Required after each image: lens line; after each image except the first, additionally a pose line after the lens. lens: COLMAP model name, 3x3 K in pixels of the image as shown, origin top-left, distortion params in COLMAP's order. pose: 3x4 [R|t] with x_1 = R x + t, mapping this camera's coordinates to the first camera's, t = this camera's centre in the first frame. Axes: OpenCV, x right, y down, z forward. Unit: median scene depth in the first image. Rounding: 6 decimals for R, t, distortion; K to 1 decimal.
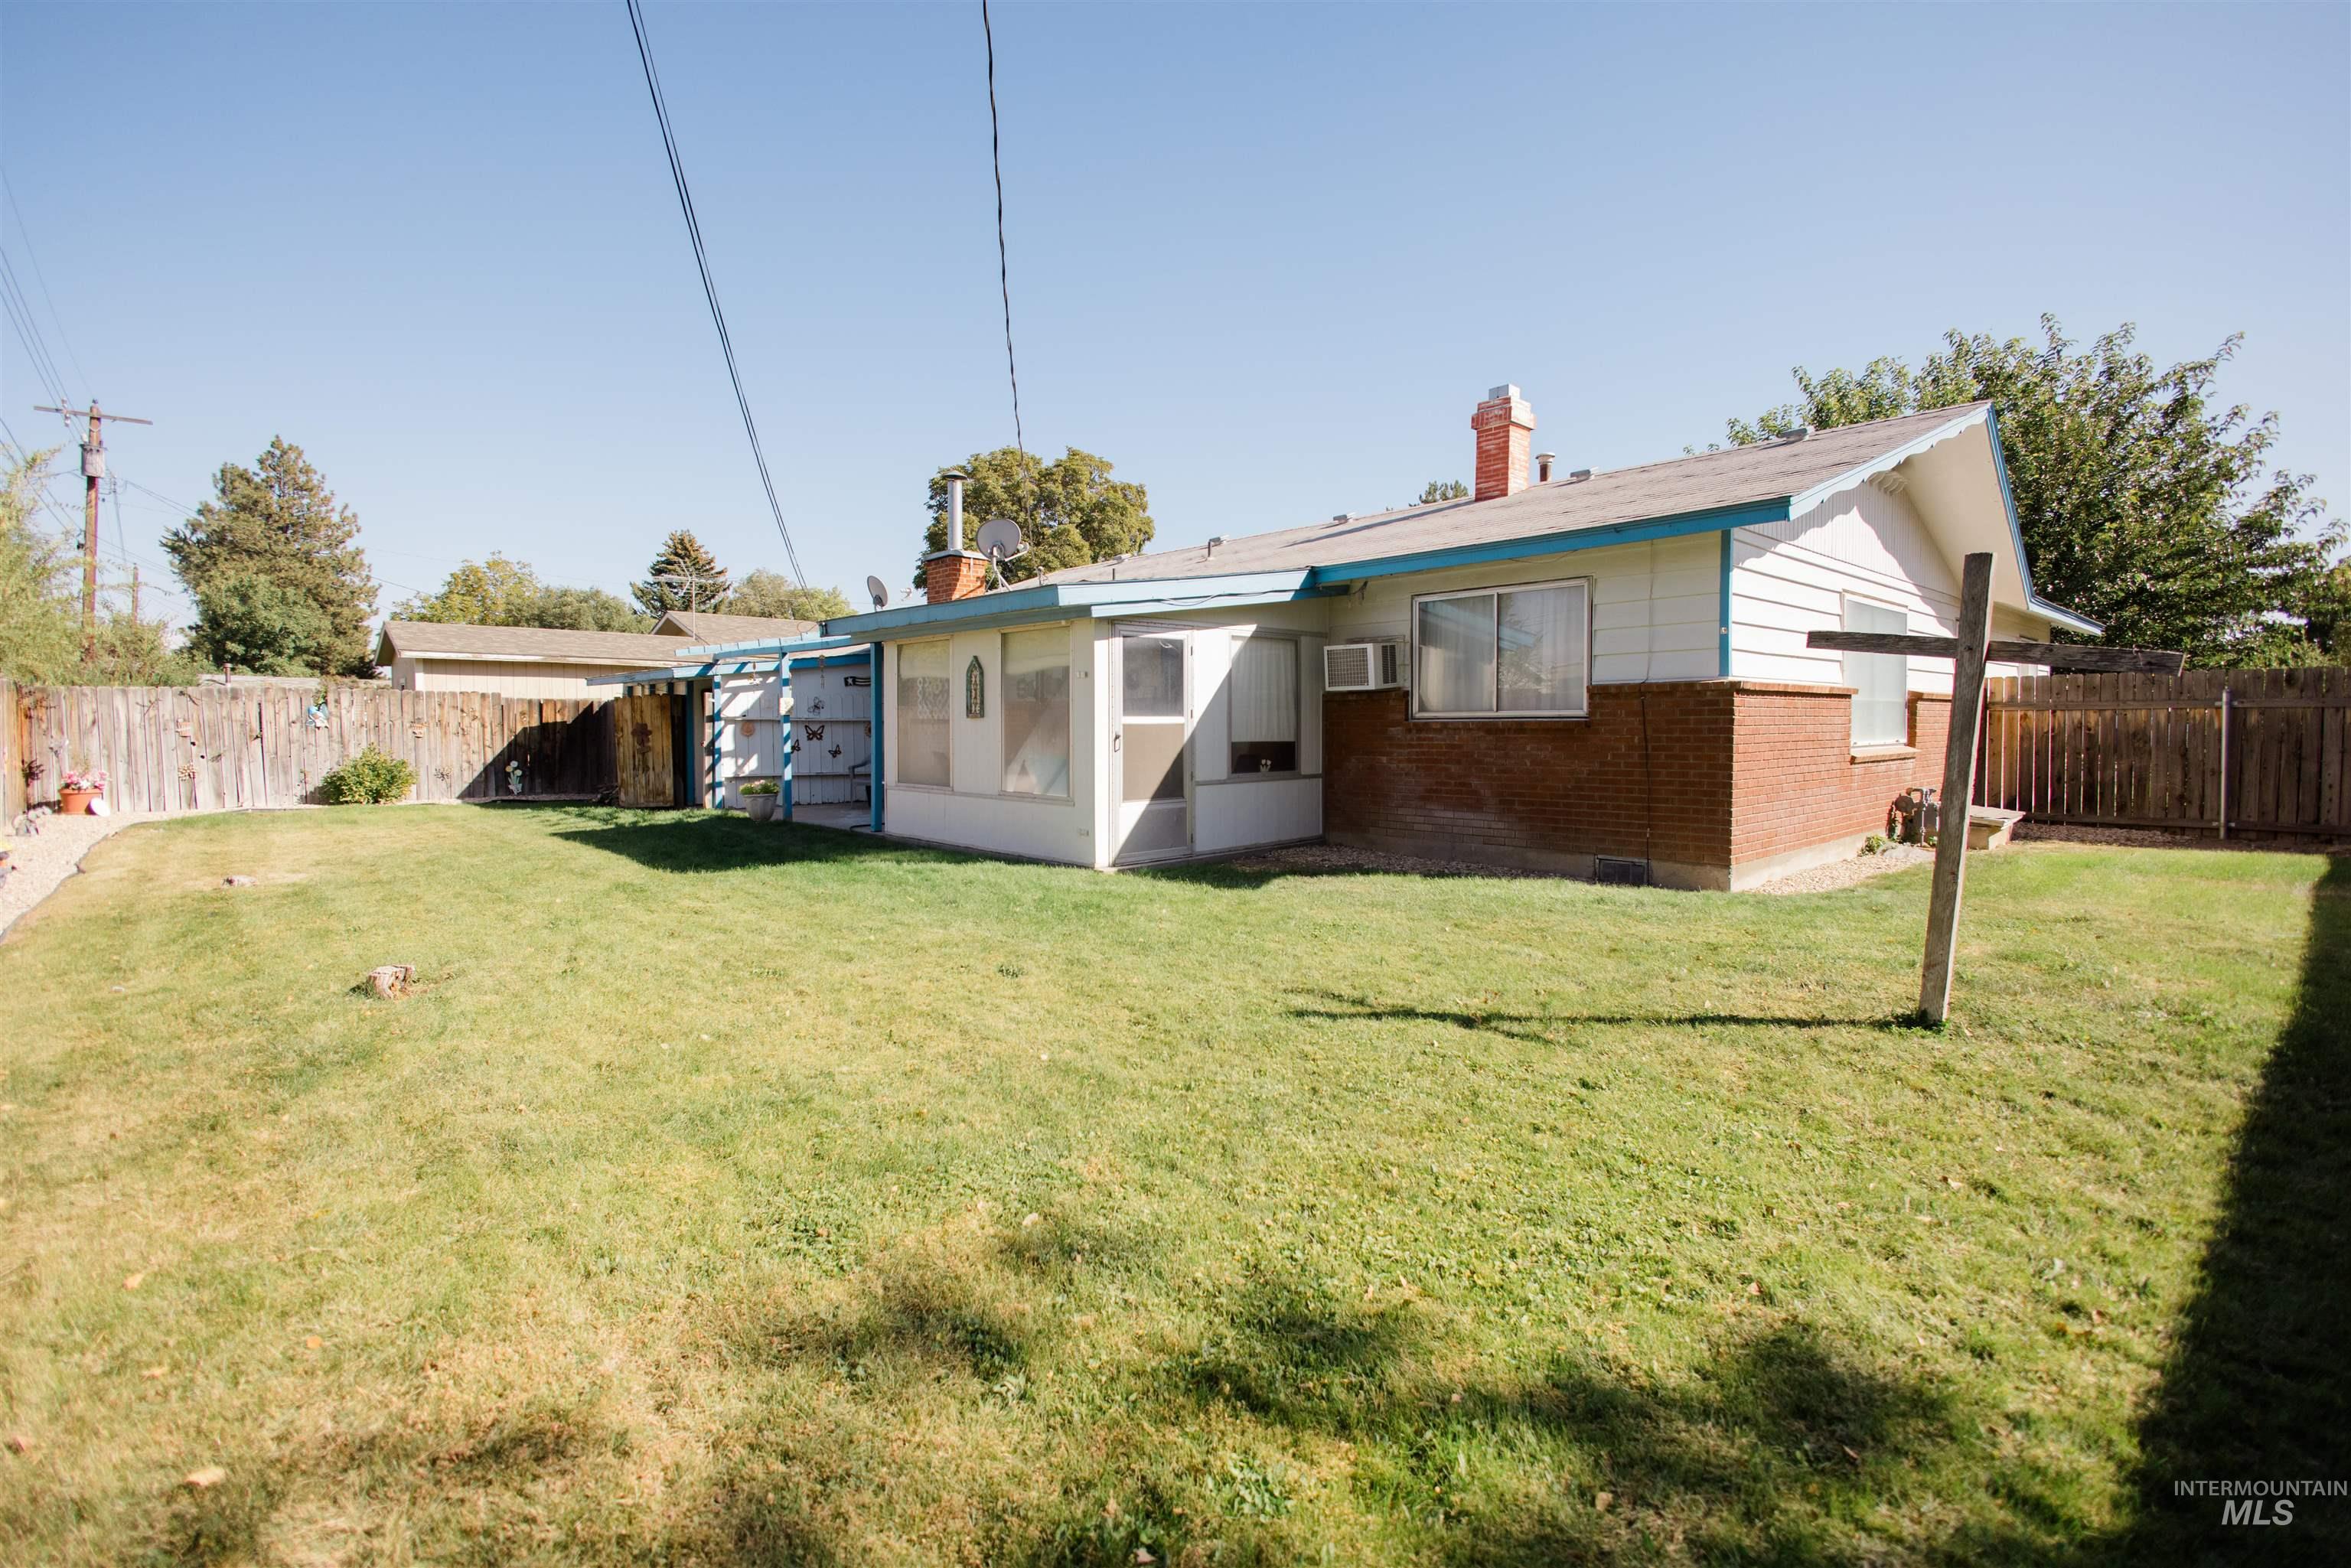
lens RADIAL K [[1083.9, 0, 1191.7], [0, 1083.9, 762.2], [0, 0, 1]] dist [0.009437, -0.002665]
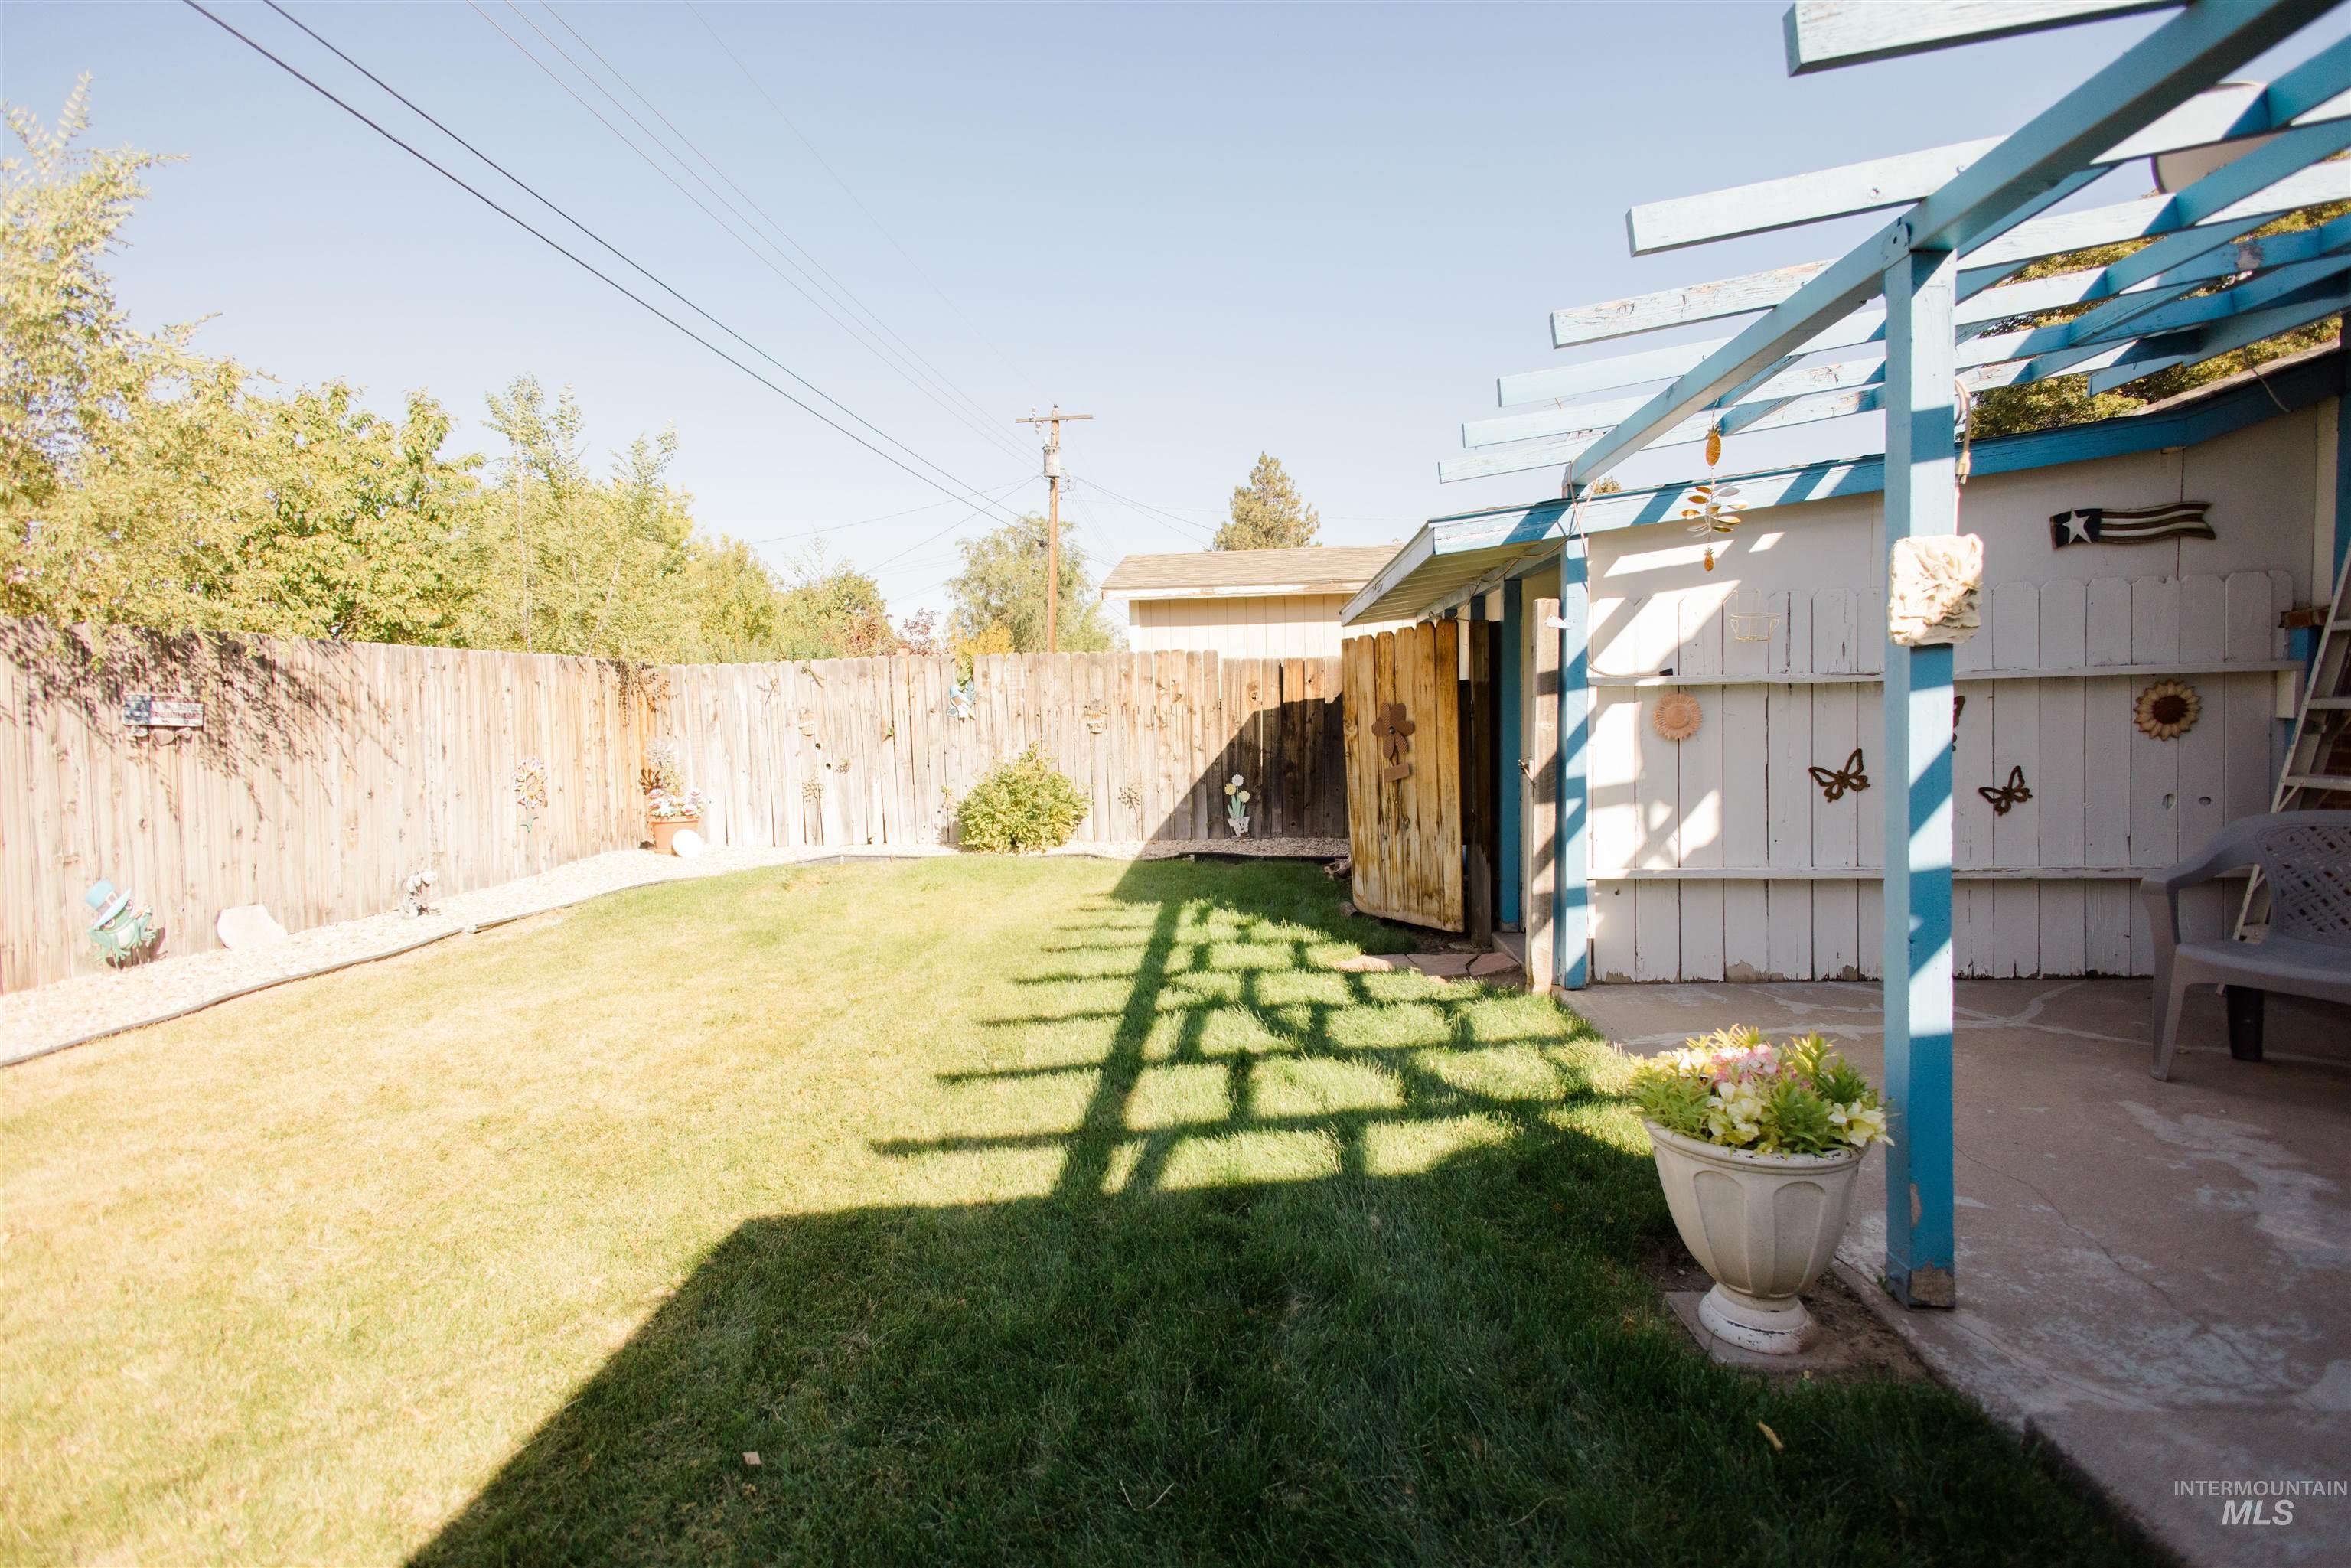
lens RADIAL K [[1083.9, 0, 1167.4], [0, 1083.9, 766.6], [0, 0, 1]] dist [0.009437, -0.002665]
pose [[0.678017, 0.025135, -0.734616, -0.277479], [-0.002292, 0.999483, 0.032083, -0.025063], [0.735042, -0.020069, 0.677724, 0.677098]]
